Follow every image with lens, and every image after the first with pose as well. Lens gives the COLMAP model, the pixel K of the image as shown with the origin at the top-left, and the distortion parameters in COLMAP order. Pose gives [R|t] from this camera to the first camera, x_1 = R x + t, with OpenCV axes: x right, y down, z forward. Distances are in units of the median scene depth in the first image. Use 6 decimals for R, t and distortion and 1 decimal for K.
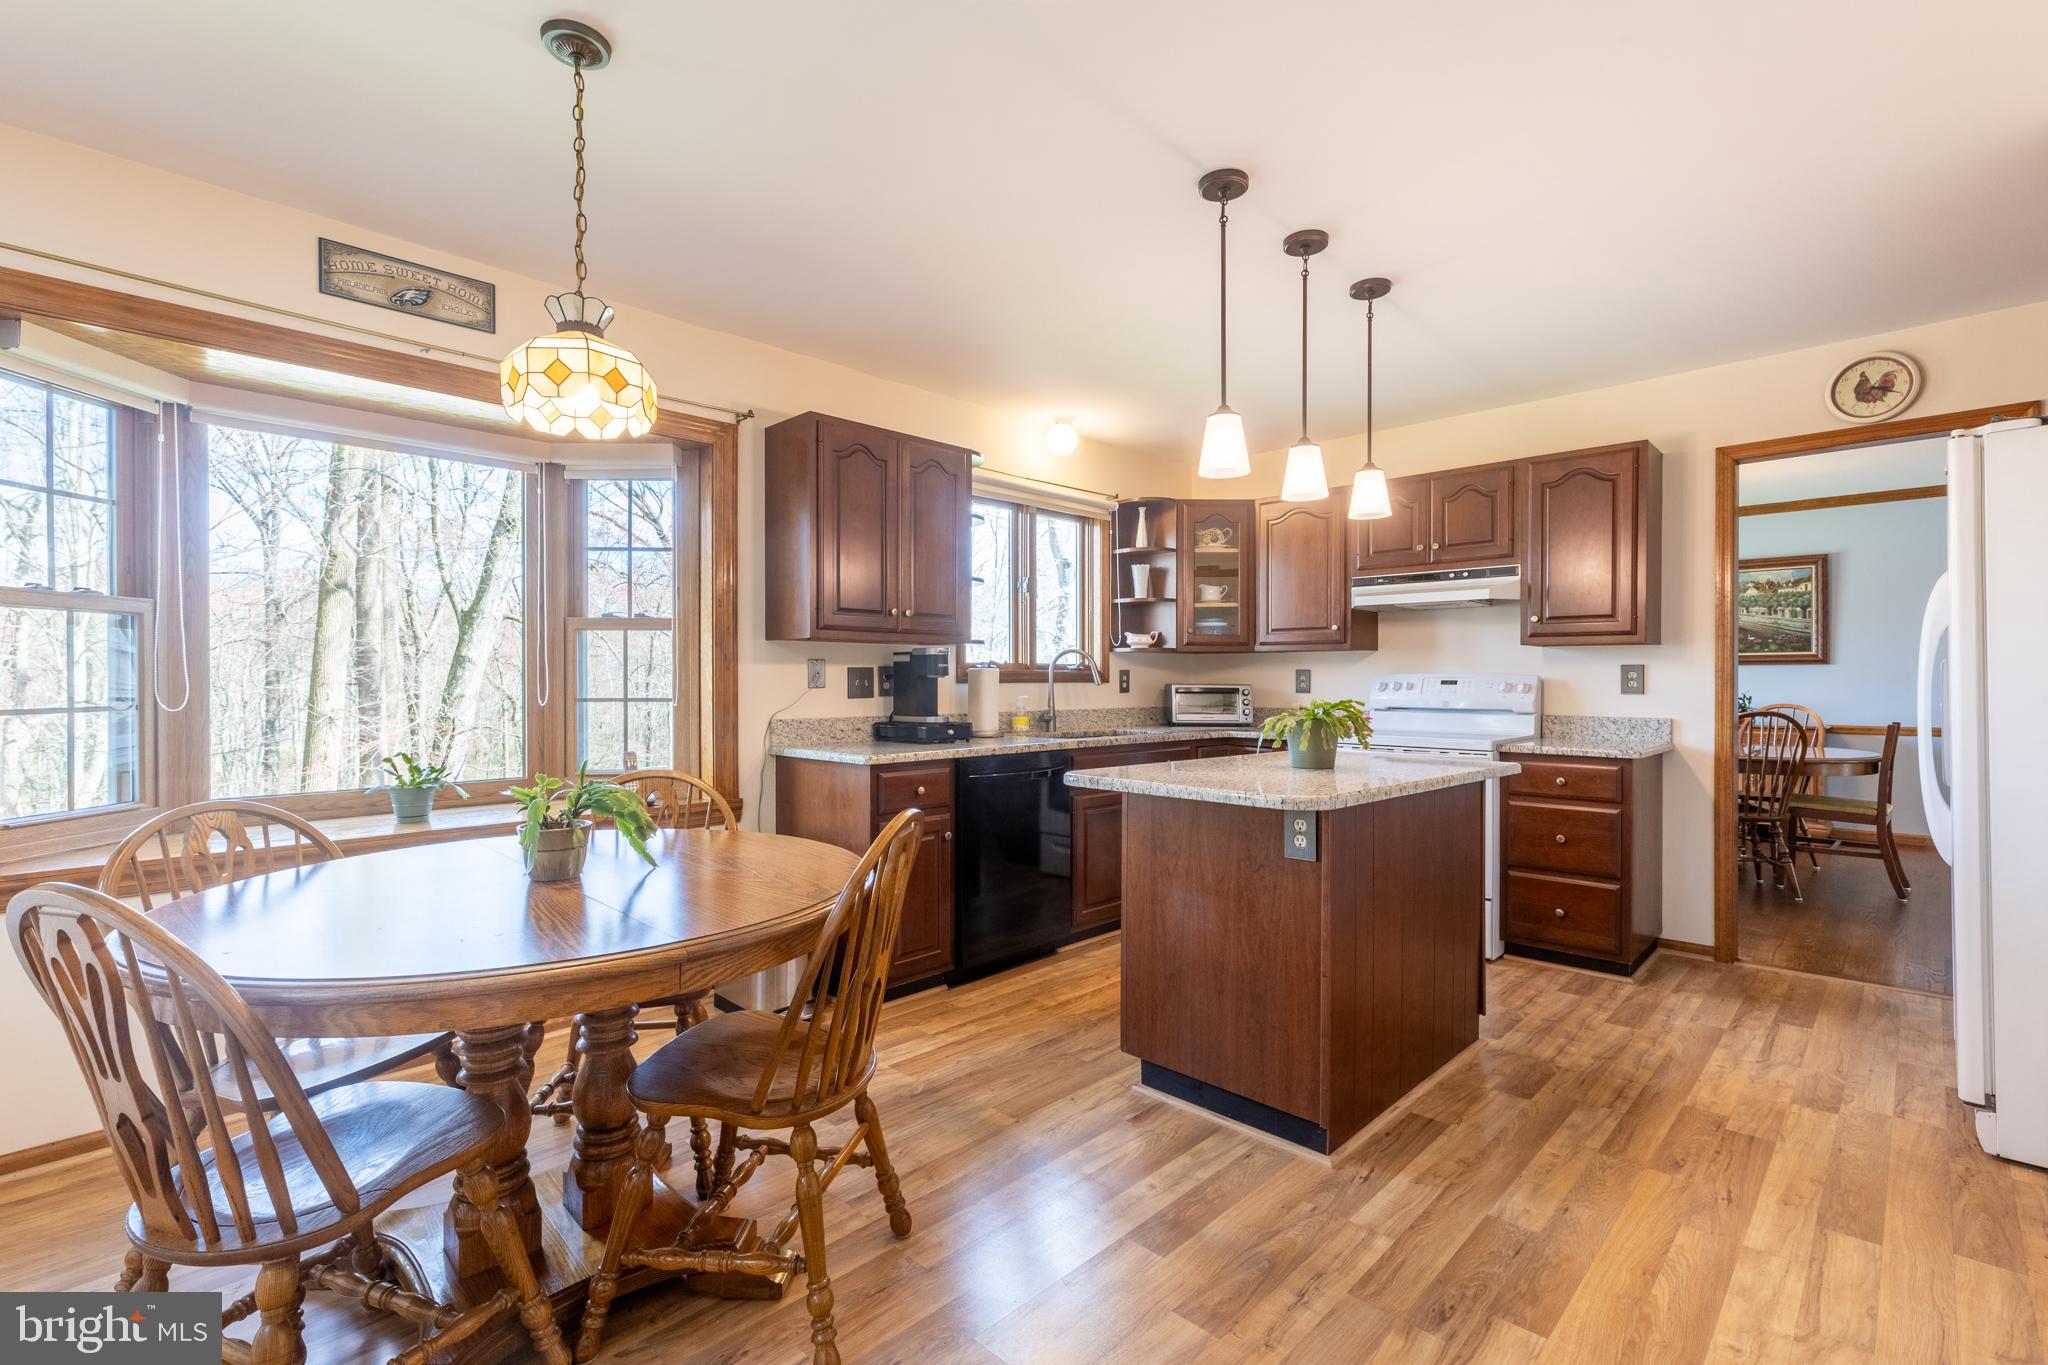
lens RADIAL K [[915.6, 0, 1028.9], [0, 915.6, 676.3], [0, 0, 1]] dist [0.003569, -0.000709]
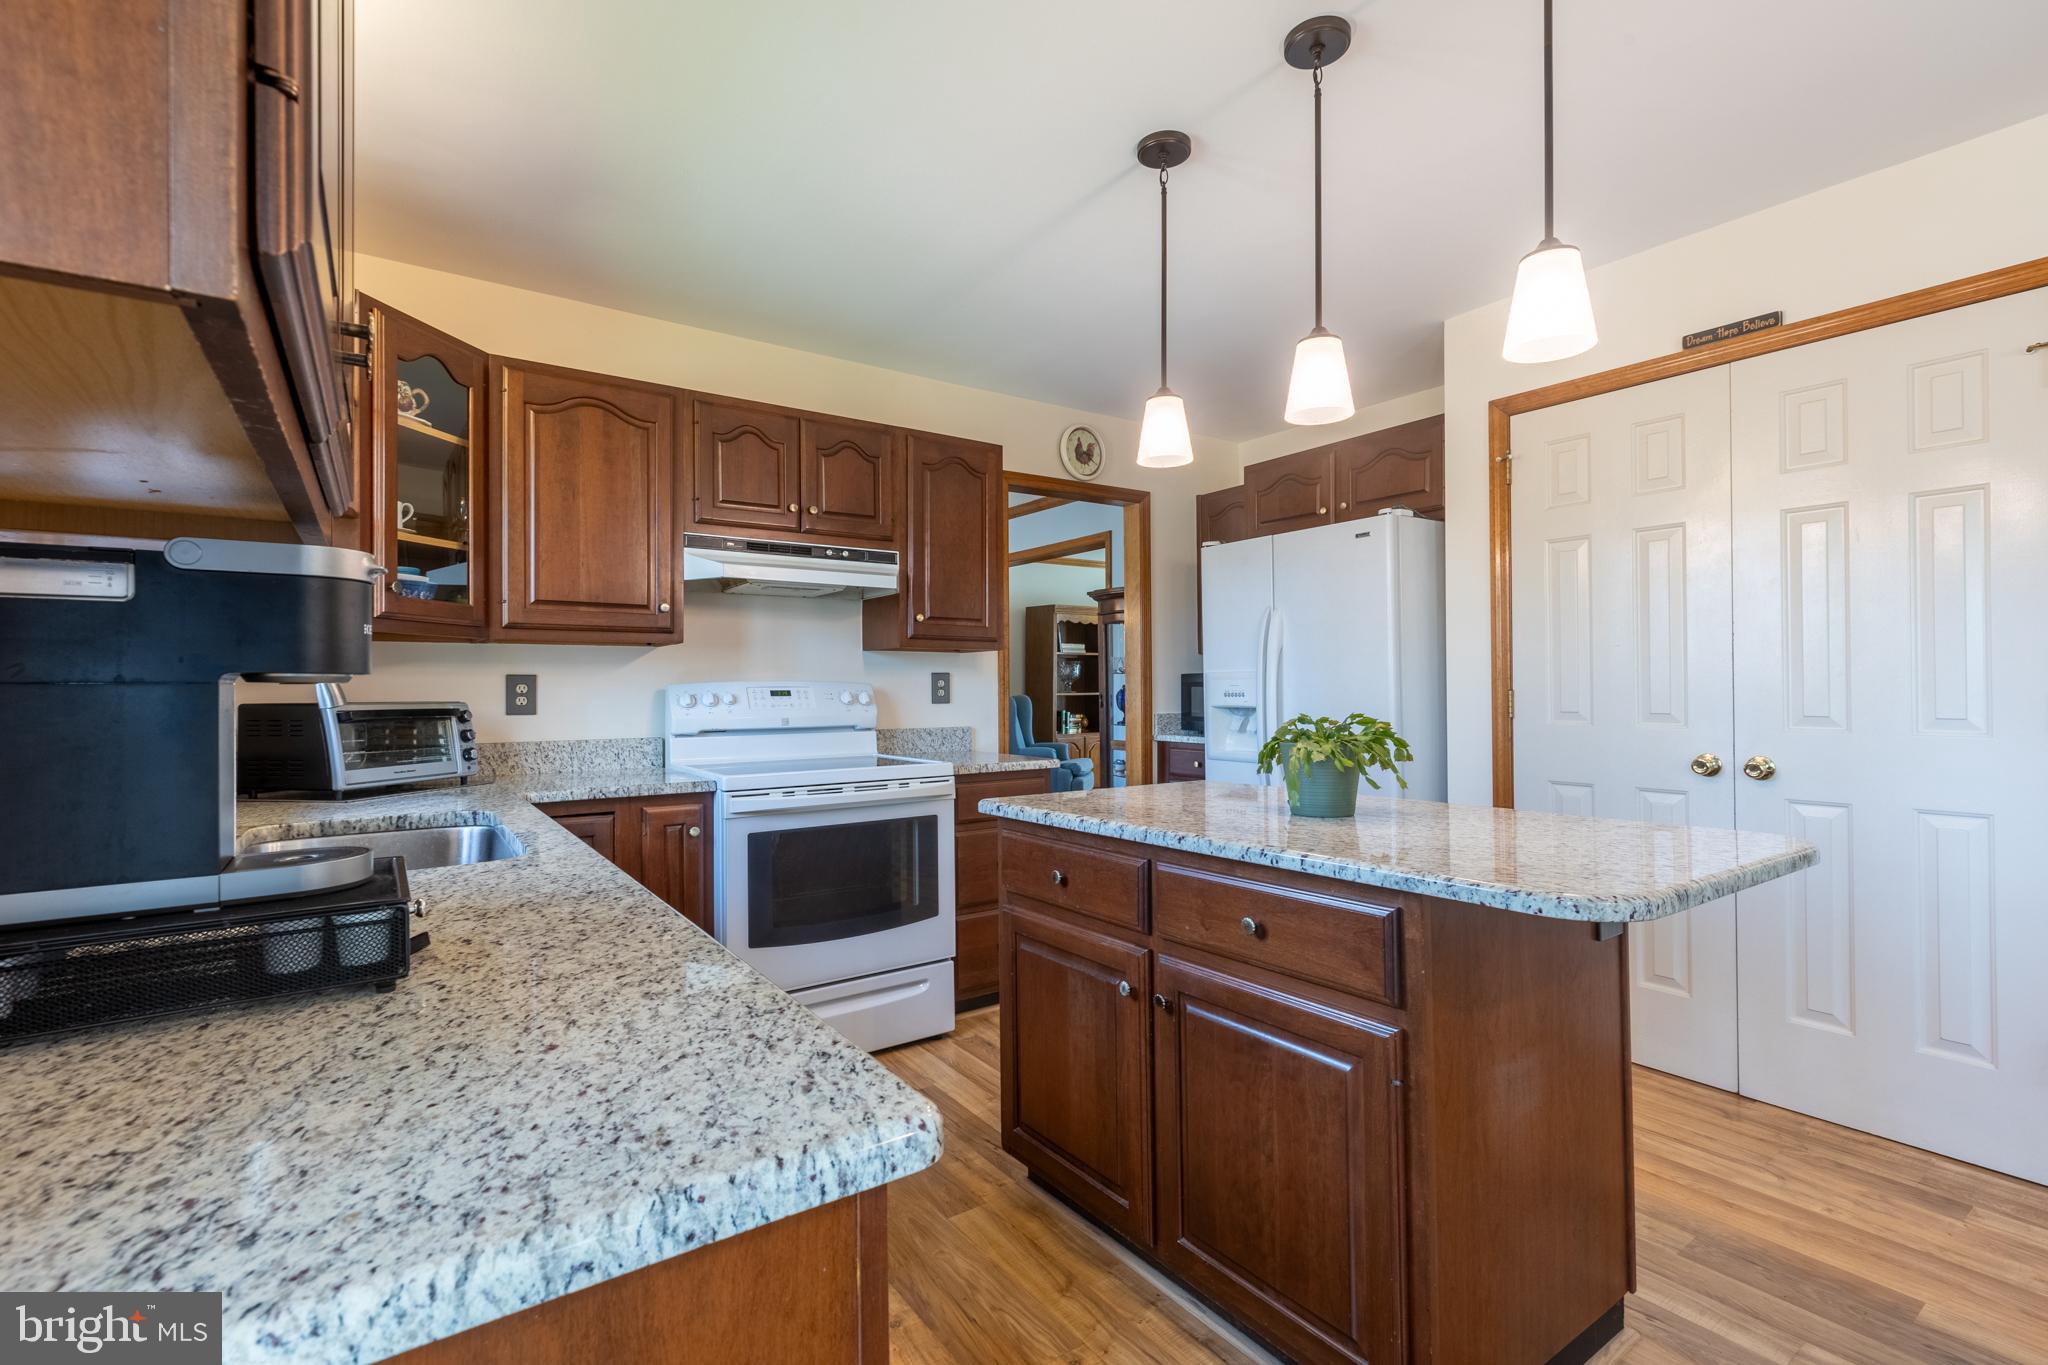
lens RADIAL K [[915.6, 0, 1030.3], [0, 915.6, 678.8], [0, 0, 1]] dist [0.003569, -0.000709]
pose [[0.181683, 0.007671, 0.983327, -0.262118], [0.004419, 0.999953, -0.008617, 0.002288], [-0.983347, 0.005911, 0.181640, 0.709526]]
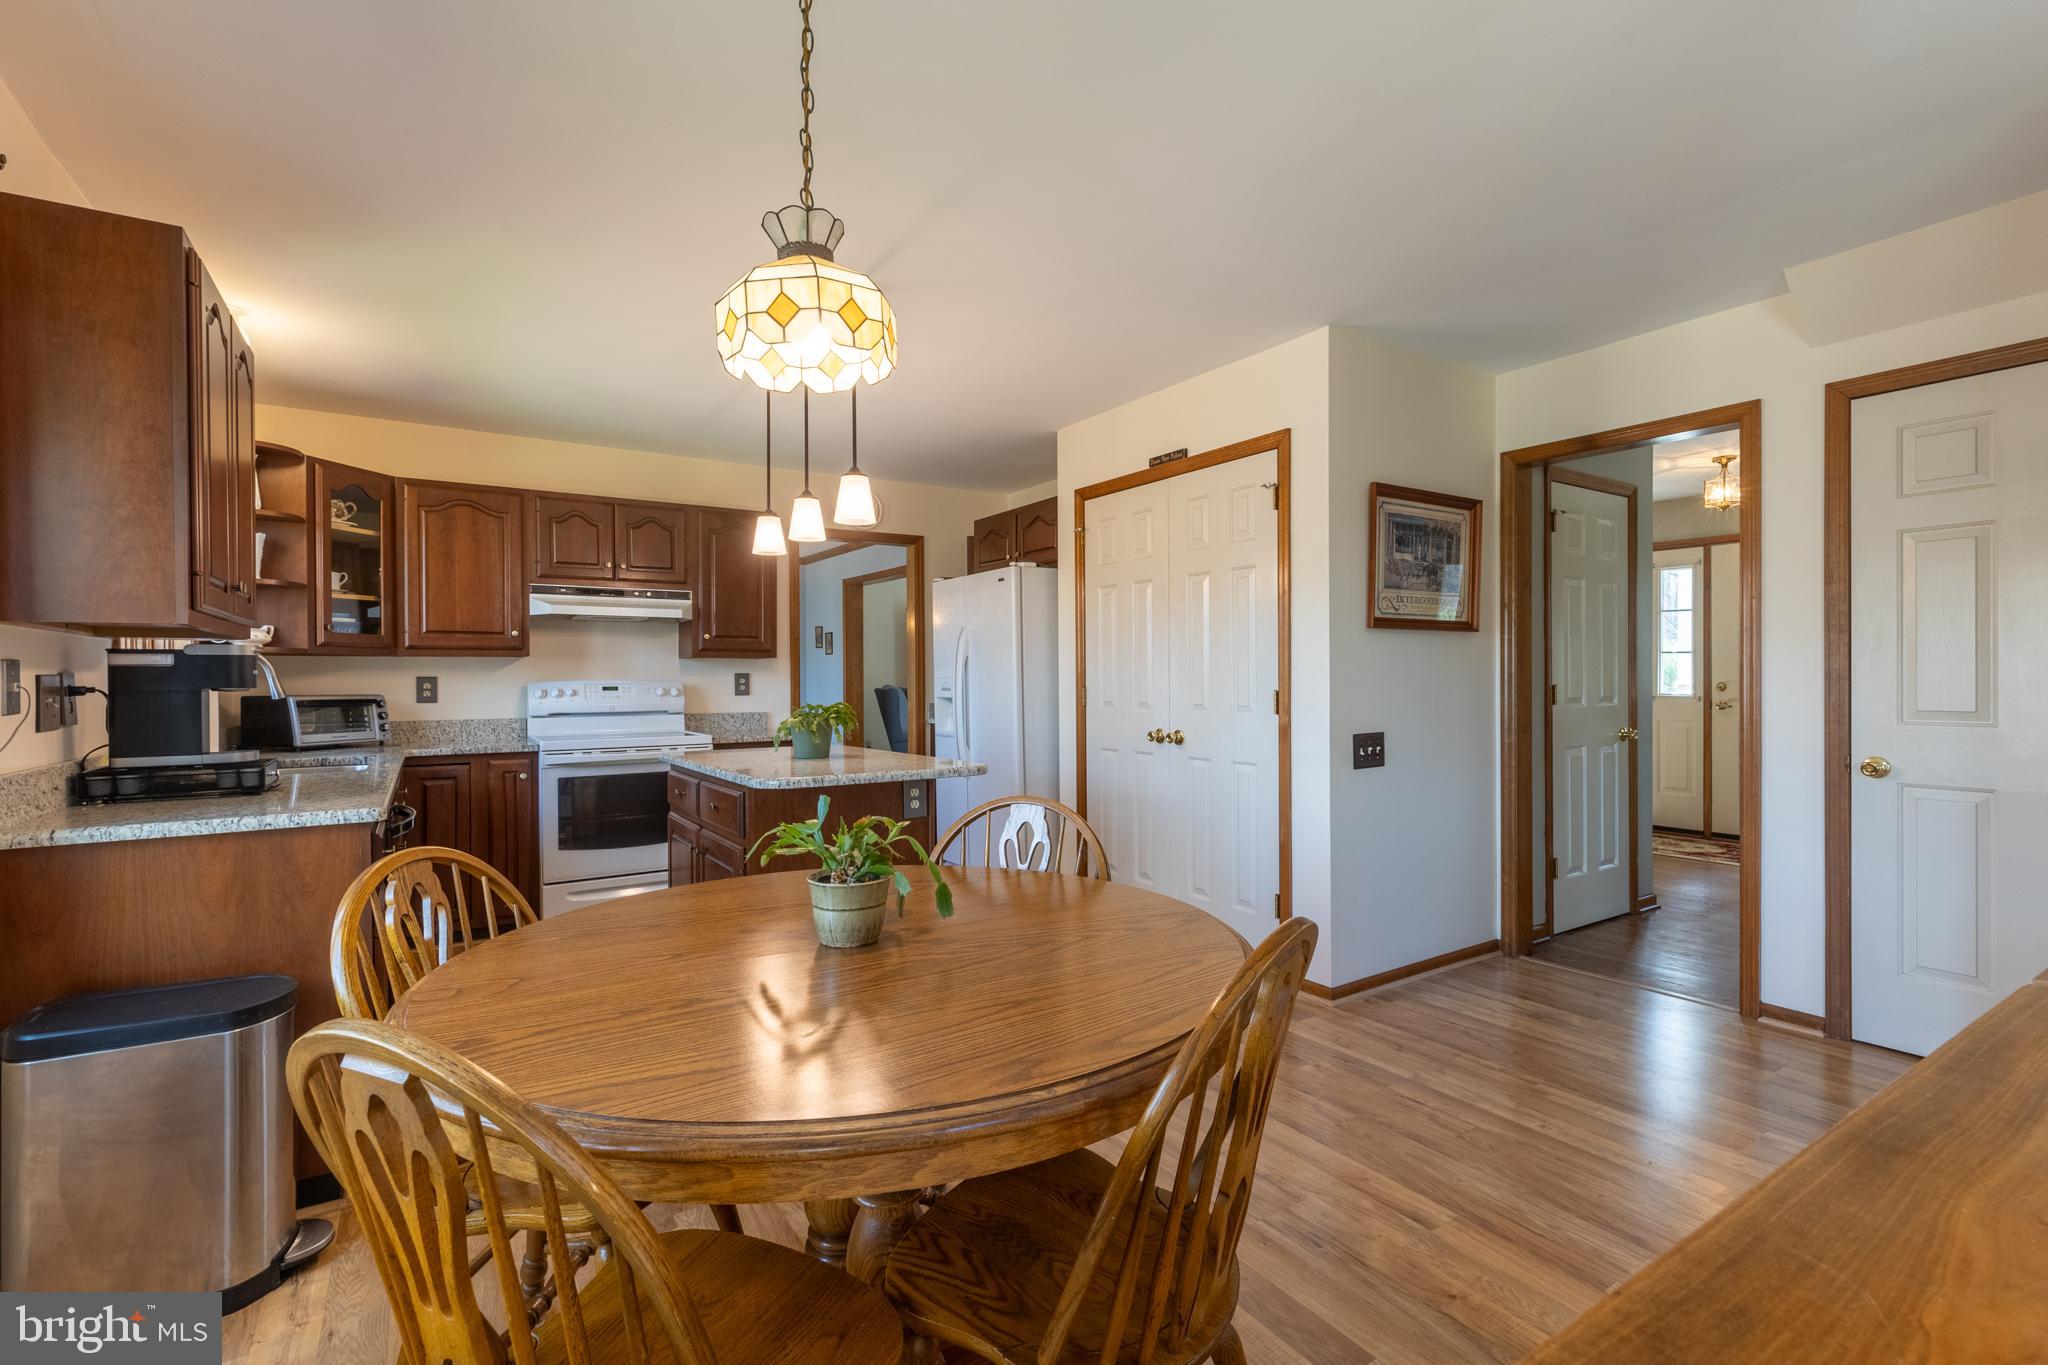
lens RADIAL K [[915.6, 0, 1025.5], [0, 915.6, 678.2], [0, 0, 1]] dist [0.003569, -0.000709]
pose [[0.217140, -0.003327, 0.976135, -0.547116], [0.004511, 0.999987, 0.002405, -0.006437], [-0.976130, 0.003881, 0.217152, 0.291937]]
